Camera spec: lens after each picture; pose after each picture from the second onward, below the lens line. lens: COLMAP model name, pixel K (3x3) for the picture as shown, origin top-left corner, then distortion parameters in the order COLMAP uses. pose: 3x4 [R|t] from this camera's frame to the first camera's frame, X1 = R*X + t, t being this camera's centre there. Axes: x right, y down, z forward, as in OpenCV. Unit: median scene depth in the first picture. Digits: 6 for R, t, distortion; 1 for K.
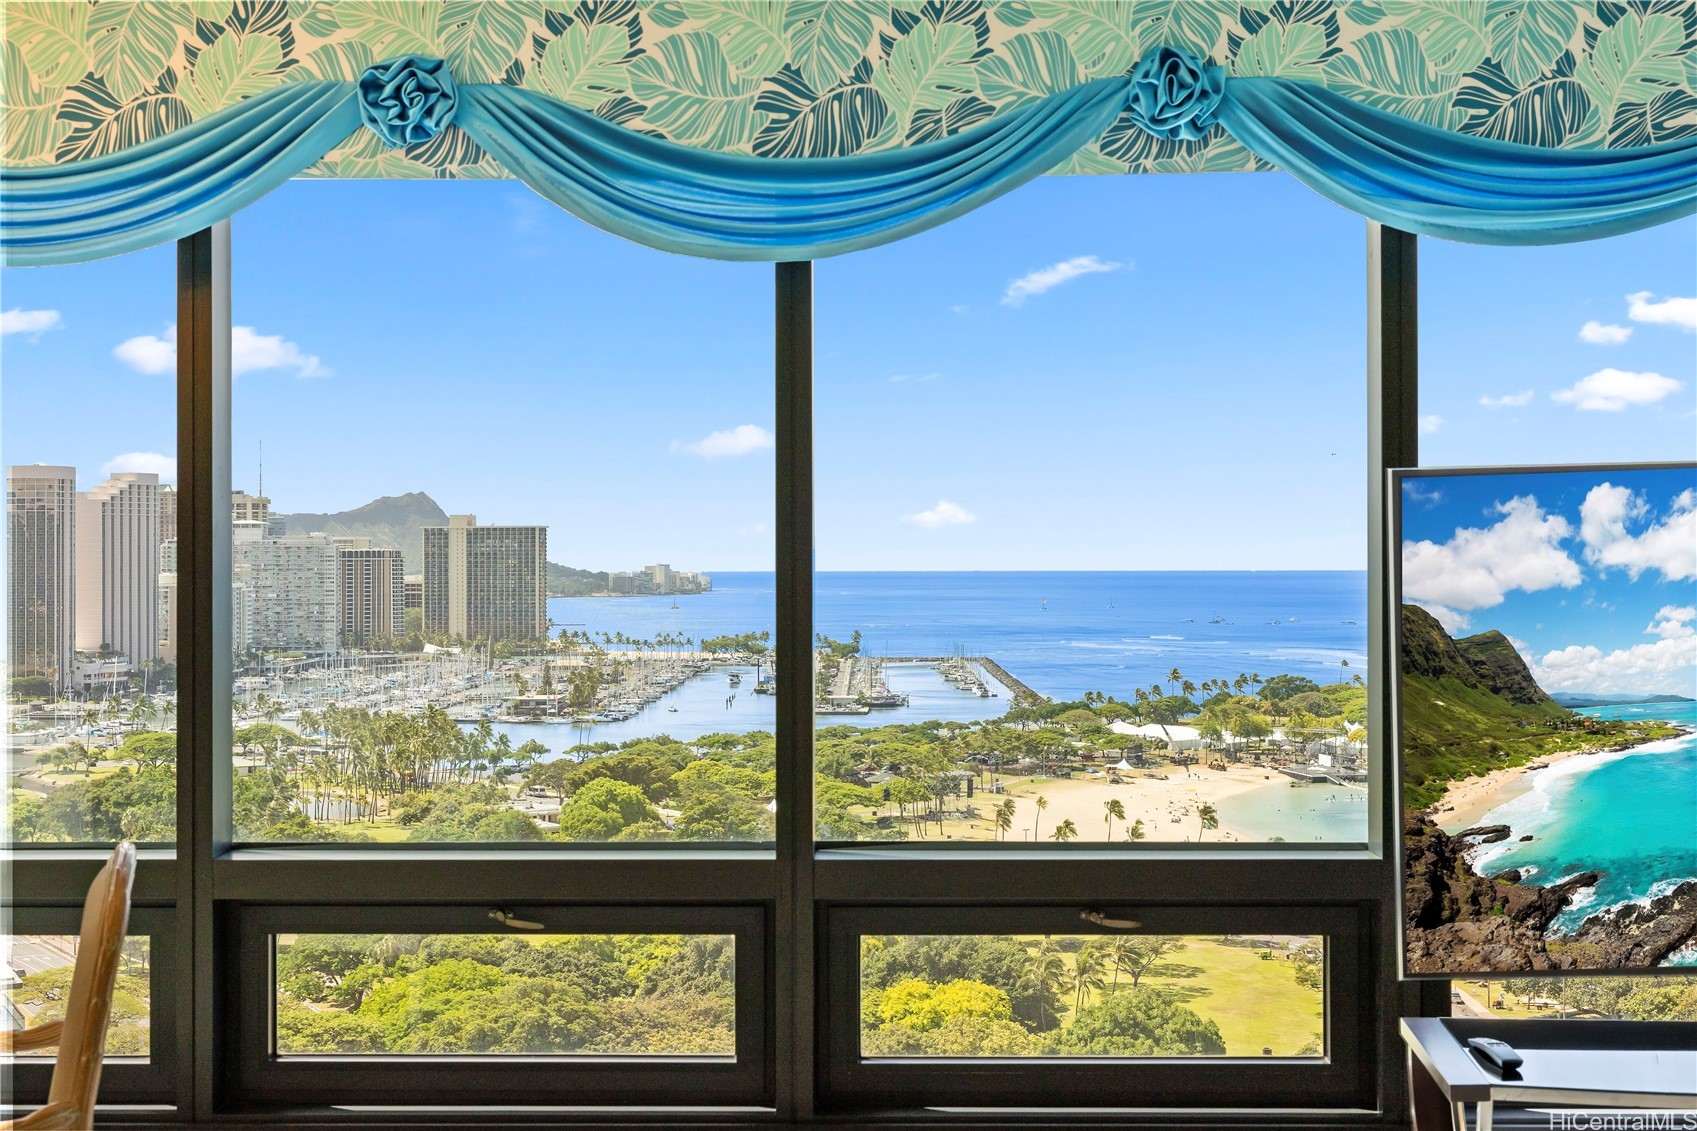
lens RADIAL K [[2204.2, 0, 844.3], [0, 2204.2, 566.1], [0, 0, 1]] dist [0.014629, 0.000000]
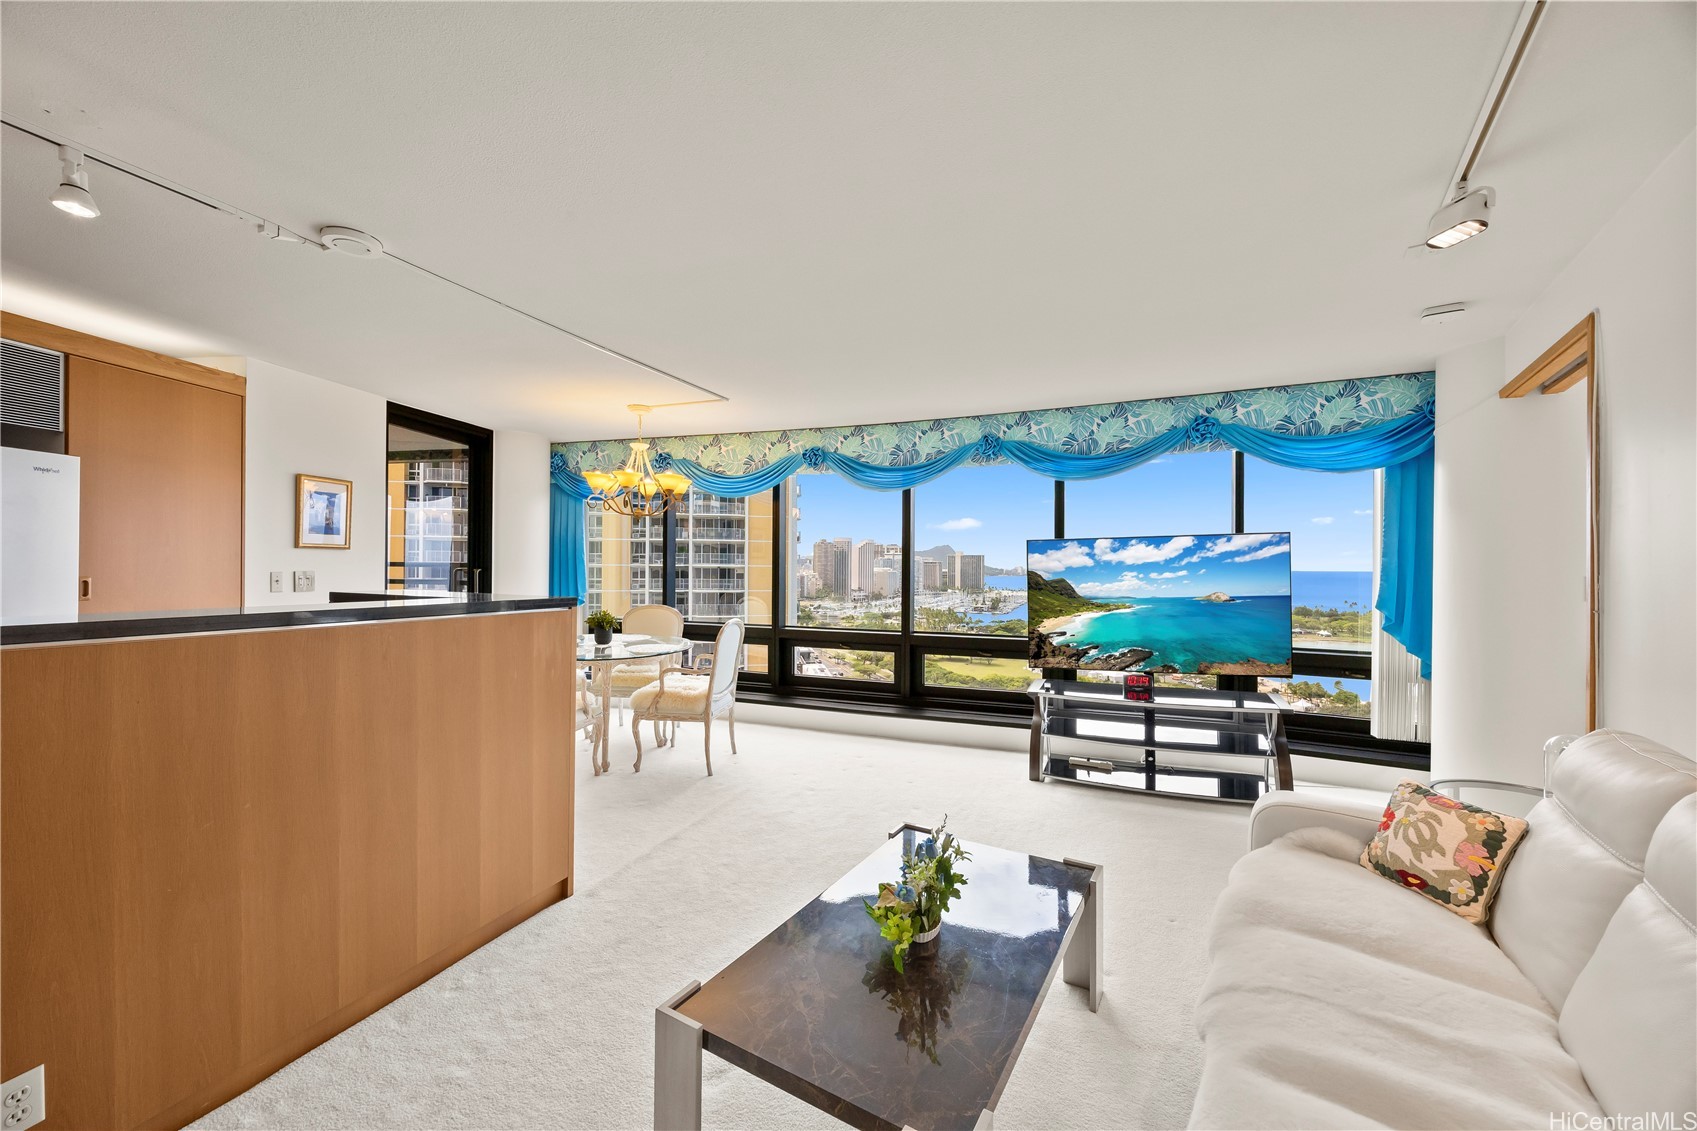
lens RADIAL K [[649.4, 0, 838.0], [0, 649.4, 566.2], [0, 0, 1]] dist [-0.003268, 0.000076]
pose [[0.936140, 0.010016, -0.351485, 0.283206], [-0.010258, 0.999947, 0.001175, 0.005187], [0.351478, 0.002506, 0.936193, -0.184444]]
